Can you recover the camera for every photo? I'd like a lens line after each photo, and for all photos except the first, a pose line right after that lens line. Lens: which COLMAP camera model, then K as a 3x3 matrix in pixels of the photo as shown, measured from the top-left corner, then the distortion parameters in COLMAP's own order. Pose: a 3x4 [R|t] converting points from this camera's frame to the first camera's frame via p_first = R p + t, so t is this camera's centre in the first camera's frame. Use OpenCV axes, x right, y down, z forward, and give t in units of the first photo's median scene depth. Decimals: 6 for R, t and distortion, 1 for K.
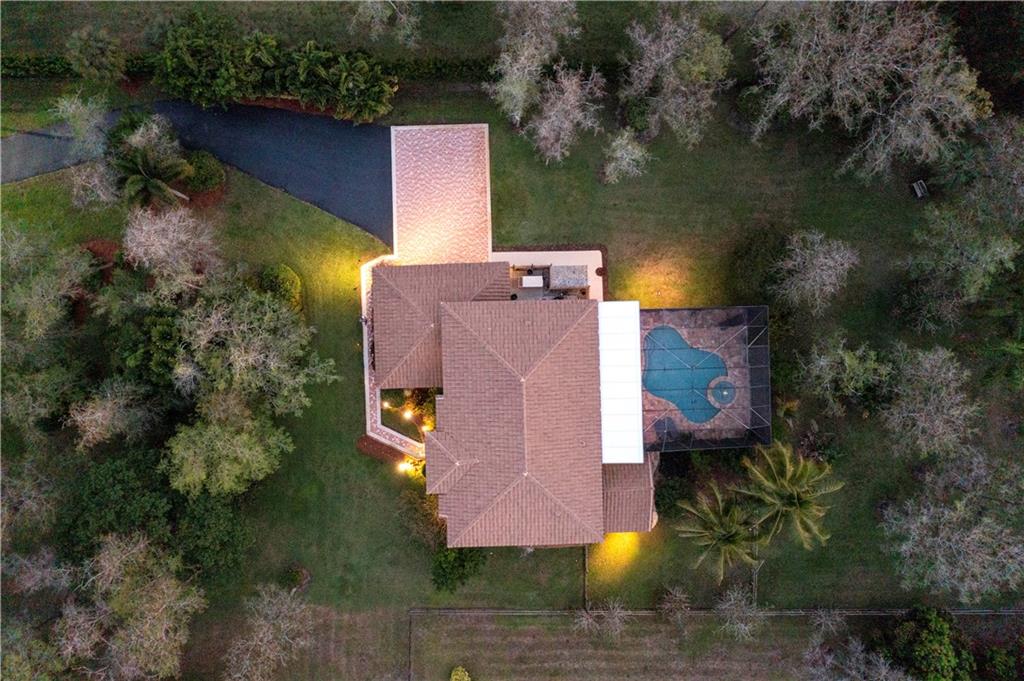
lens RADIAL K [[805.3, 0, 512.0], [0, 805.3, 340.5], [0, 0, 1]] dist [-0.002182, -0.007624]
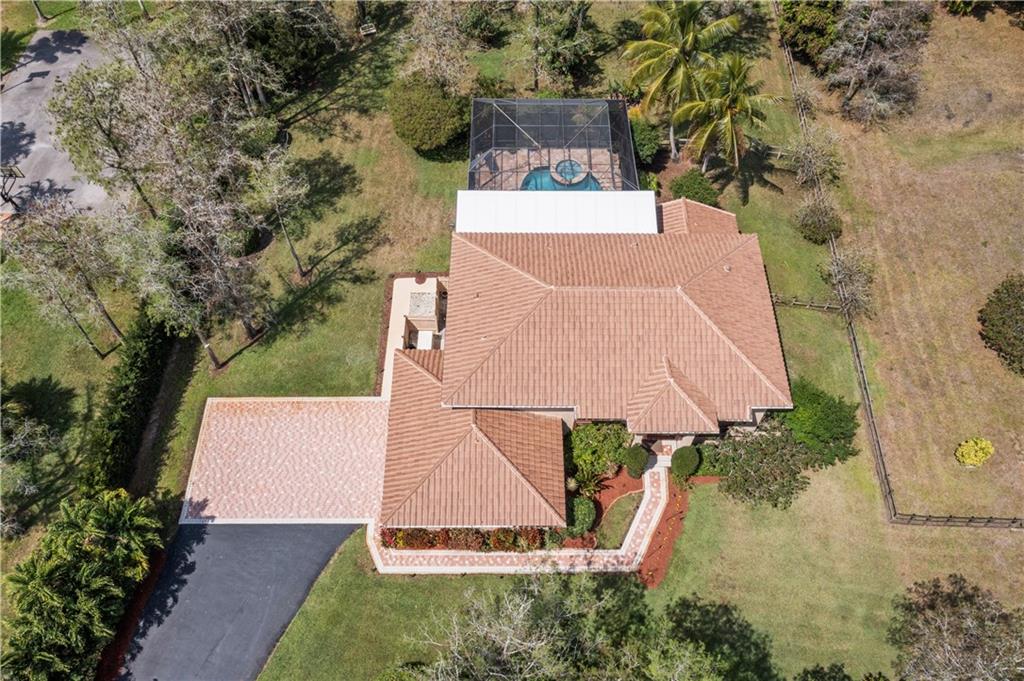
lens RADIAL K [[805.3, 0, 512.0], [0, 805.3, 340.5], [0, 0, 1]] dist [-0.002182, -0.007624]
pose [[0.030671, -0.851437, 0.523560, -0.394830], [0.999529, 0.025656, -0.016831, 0.023697], [0.000898, 0.523830, 0.851823, 0.369331]]
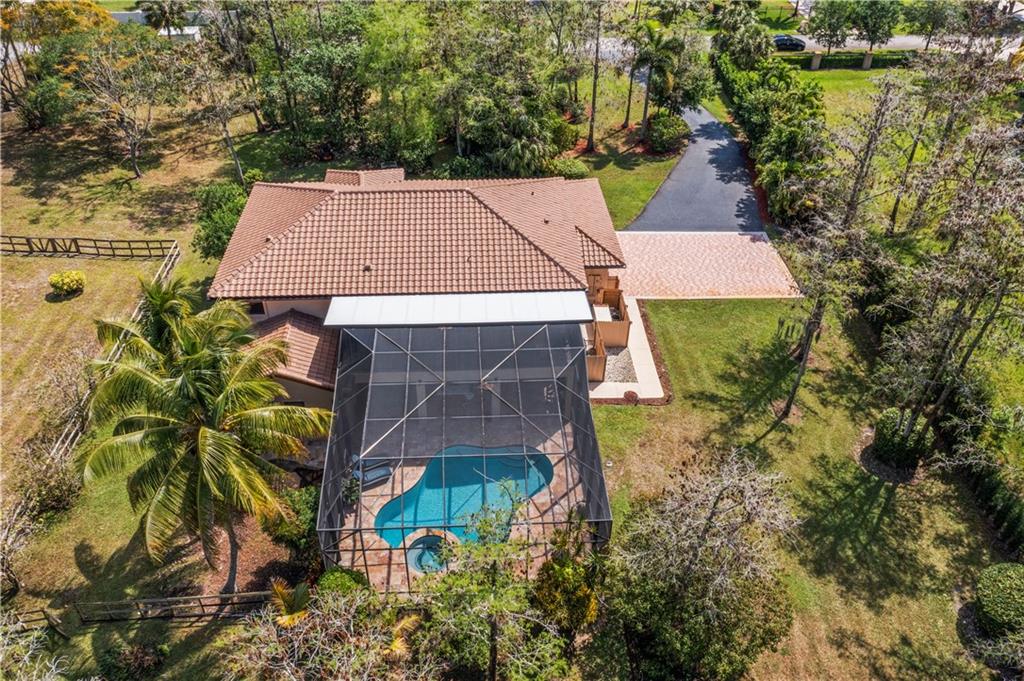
lens RADIAL K [[805.3, 0, 512.0], [0, 805.3, 340.5], [0, 0, 1]] dist [-0.002182, -0.007624]
pose [[0.029911, 0.596827, -0.801812, 0.639717], [-0.999538, 0.013541, -0.027208, 0.027503], [-0.005381, 0.802255, 0.596957, 0.633203]]
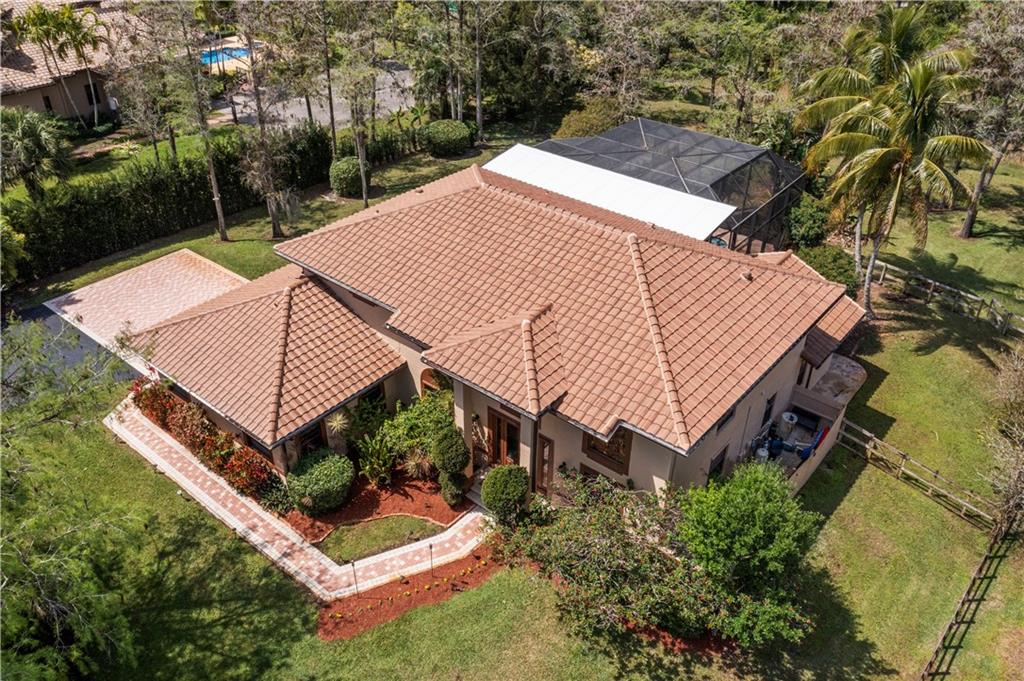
lens RADIAL K [[798.0, 0, 513.0], [0, 798.0, 332.3], [0, 0, 1]] dist [0.000642, 0.004941]
pose [[0.658614, -0.413868, 0.628443, -0.327606], [0.752481, 0.362180, -0.550090, 0.367470], [0.000056, 0.835188, 0.549964, 0.743601]]
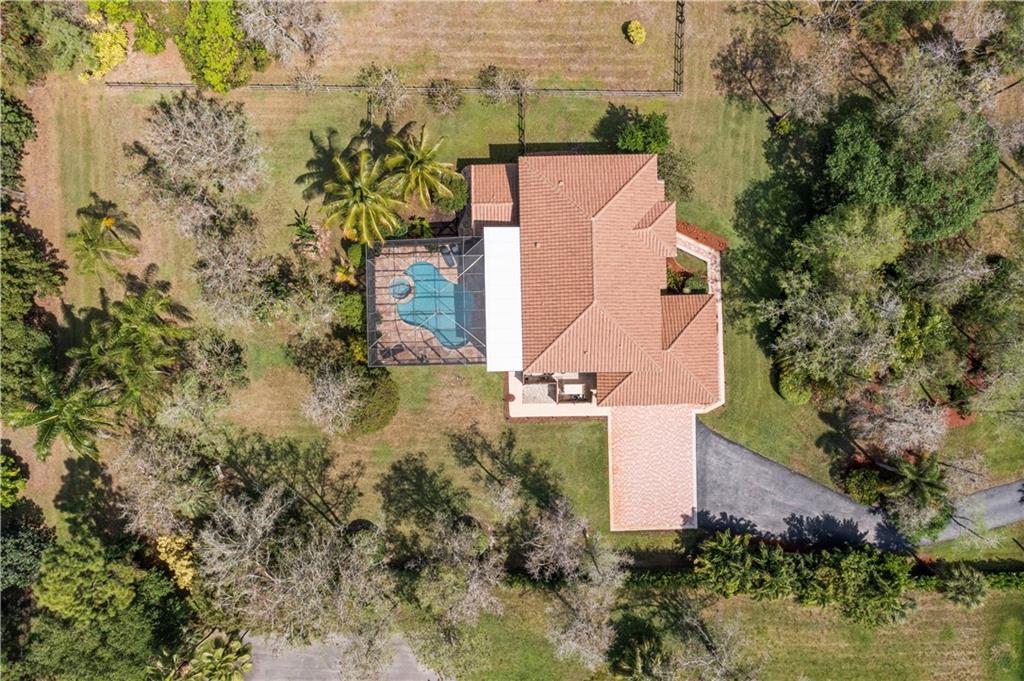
lens RADIAL K [[798.0, 0, 513.0], [0, 798.0, 332.3], [0, 0, 1]] dist [0.000642, 0.004941]
pose [[-0.999610, -0.004738, -0.027510, 0.148598], [0.004684, -0.999987, 0.002032, 0.003492], [-0.027519, 0.001902, 0.999619, -0.110989]]
